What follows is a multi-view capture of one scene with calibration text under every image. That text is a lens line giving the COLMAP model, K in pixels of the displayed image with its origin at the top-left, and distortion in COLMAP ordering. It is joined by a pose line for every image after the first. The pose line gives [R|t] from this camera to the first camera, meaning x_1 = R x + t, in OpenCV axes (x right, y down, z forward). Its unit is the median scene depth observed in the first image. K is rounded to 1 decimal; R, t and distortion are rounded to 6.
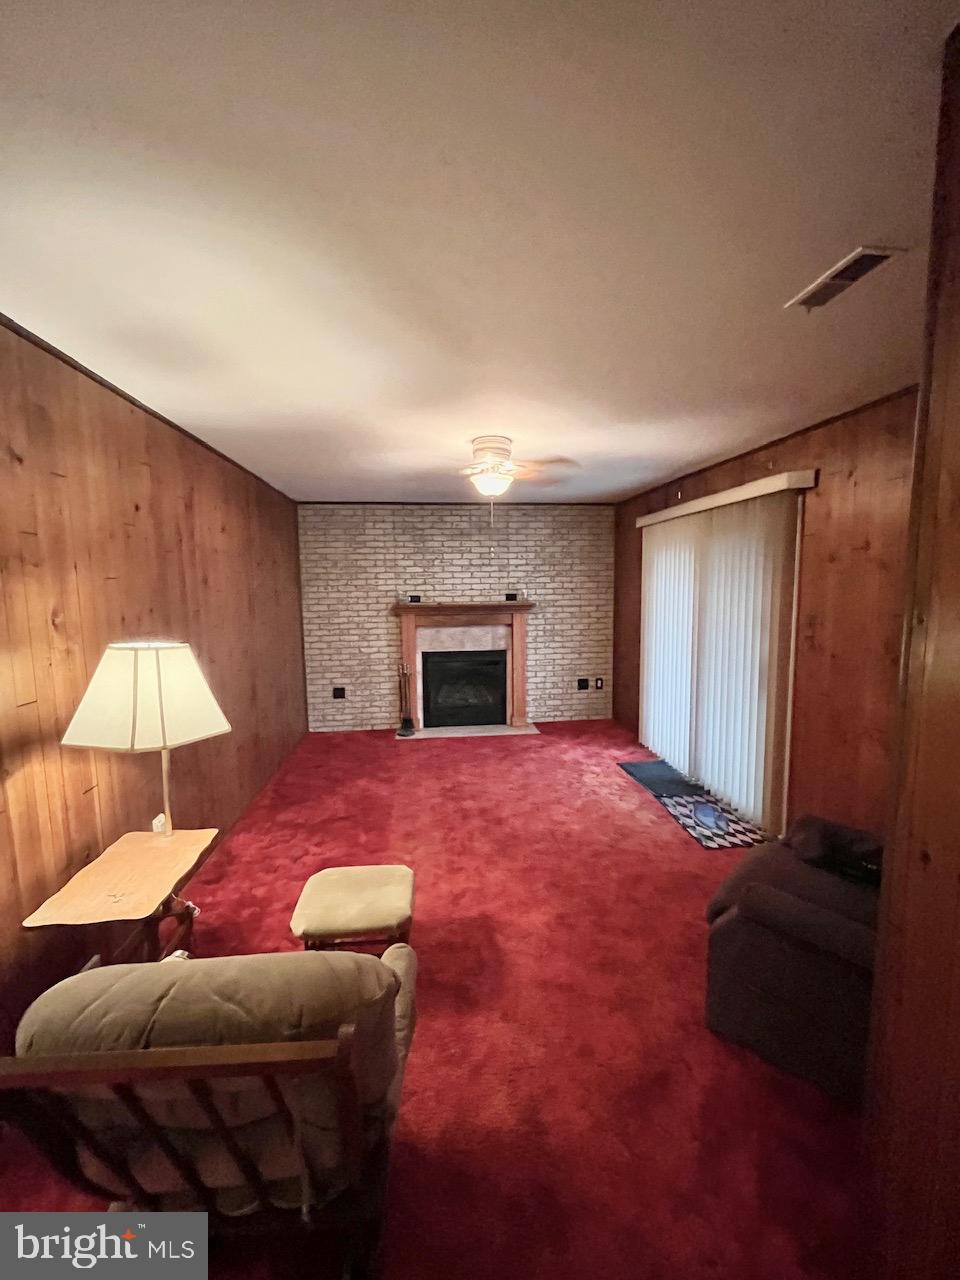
lens RADIAL K [[518.6, 0, 477.2], [0, 518.6, 638.4], [0, 0, 1]] dist [0.017114, -0.000570]
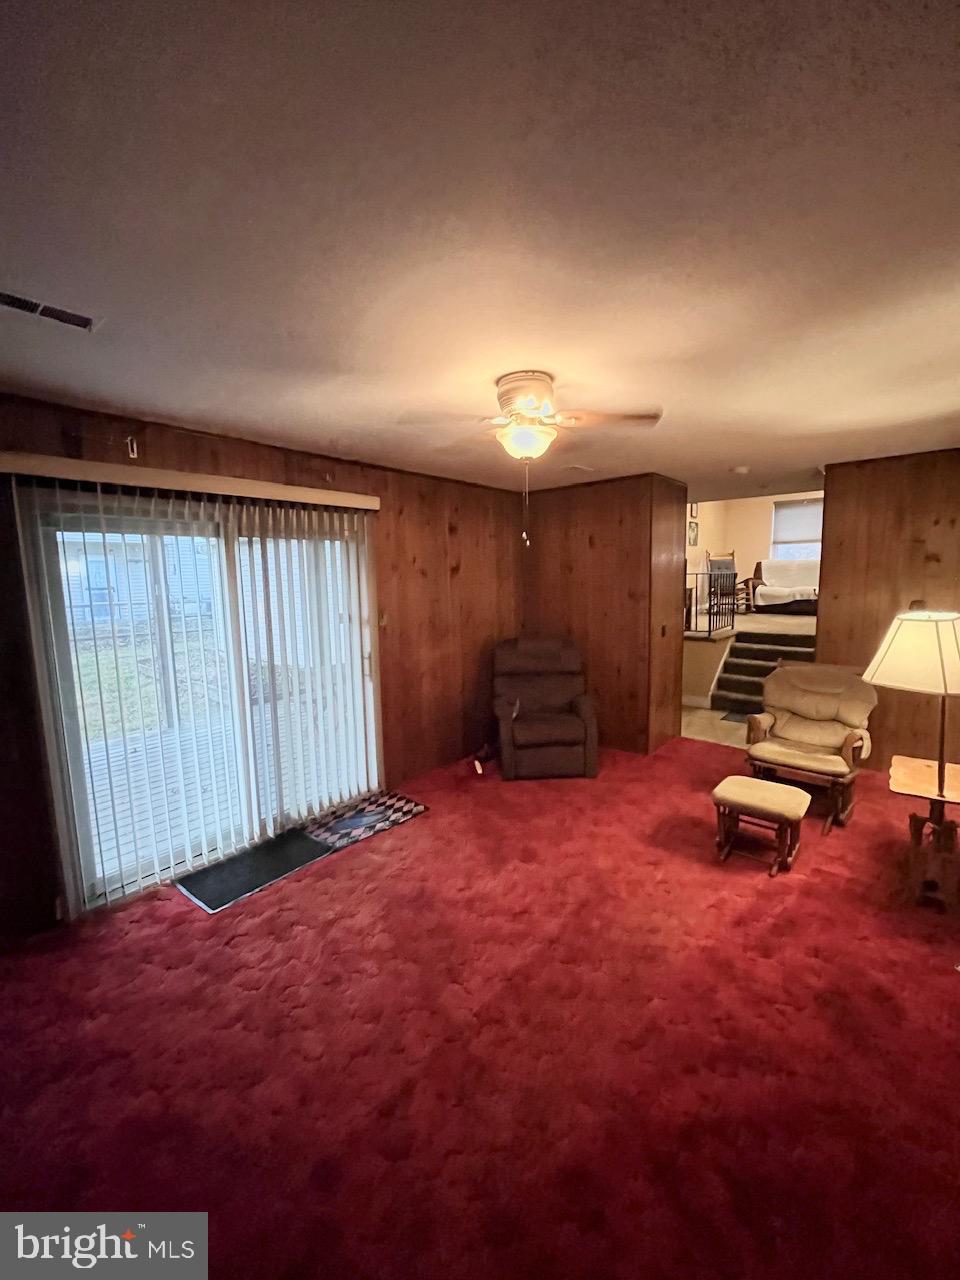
lens RADIAL K [[518.6, 0, 479.1], [0, 518.6, 637.5], [0, 0, 1]] dist [0.017114, -0.000570]
pose [[-0.695098, -0.056822, 0.716666, -0.440919], [0.109734, 0.976804, 0.183880, -0.172204], [-0.710491, 0.206457, -0.672739, 1.544110]]
